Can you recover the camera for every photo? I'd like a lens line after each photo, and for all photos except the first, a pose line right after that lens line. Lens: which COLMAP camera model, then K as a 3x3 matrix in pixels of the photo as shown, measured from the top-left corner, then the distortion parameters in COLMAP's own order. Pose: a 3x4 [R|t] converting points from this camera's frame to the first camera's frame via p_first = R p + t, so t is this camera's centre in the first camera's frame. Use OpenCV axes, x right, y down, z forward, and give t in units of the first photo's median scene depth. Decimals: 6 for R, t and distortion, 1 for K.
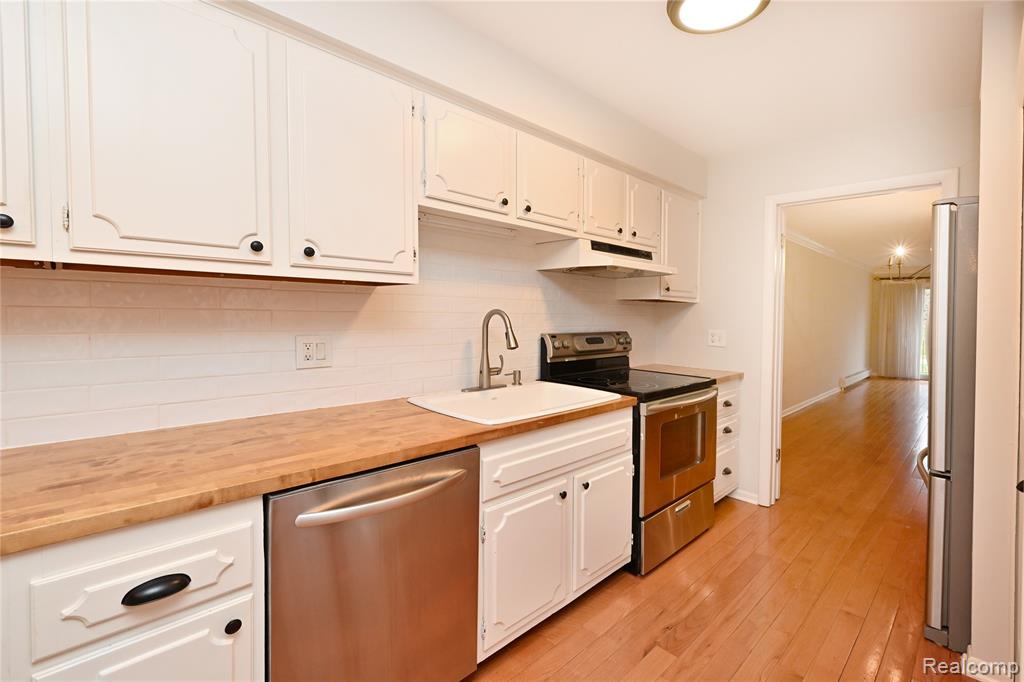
lens RADIAL K [[428.6, 0, 494.9], [0, 428.6, 318.7], [0, 0, 1]] dist [-0.001815, -0.000045]
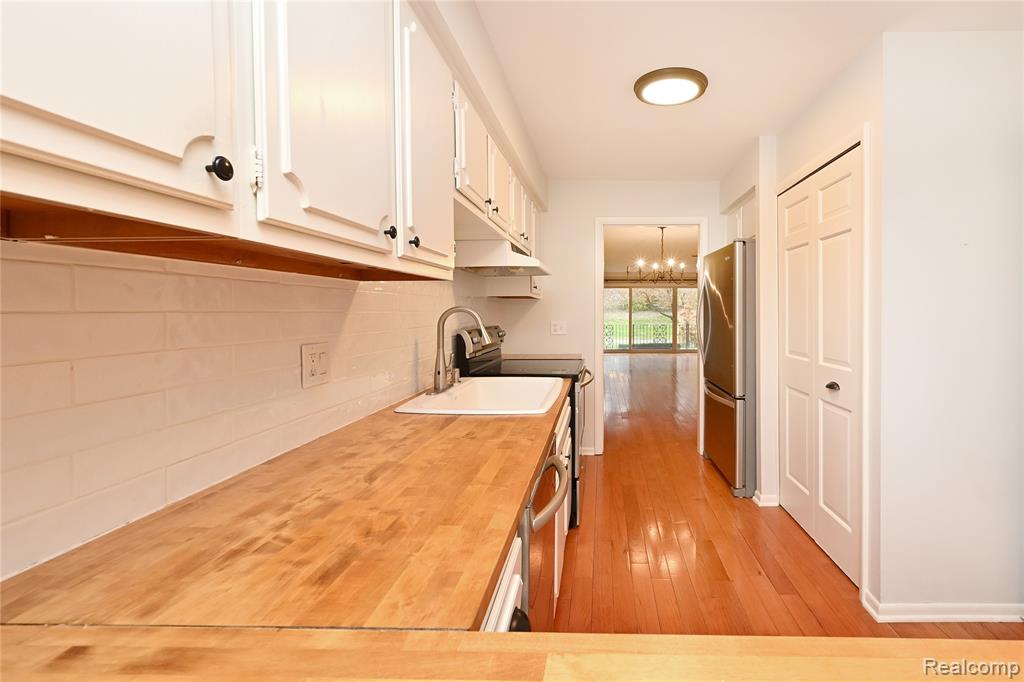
lens RADIAL K [[461.6, 0, 512.6], [0, 461.6, 311.4], [0, 0, 1]] dist [-0.000134, -0.000055]
pose [[0.763490, -0.021745, 0.645454, -0.562783], [0.027049, 0.999633, 0.001681, -0.008692], [-0.645253, 0.016175, 0.763797, 0.108637]]
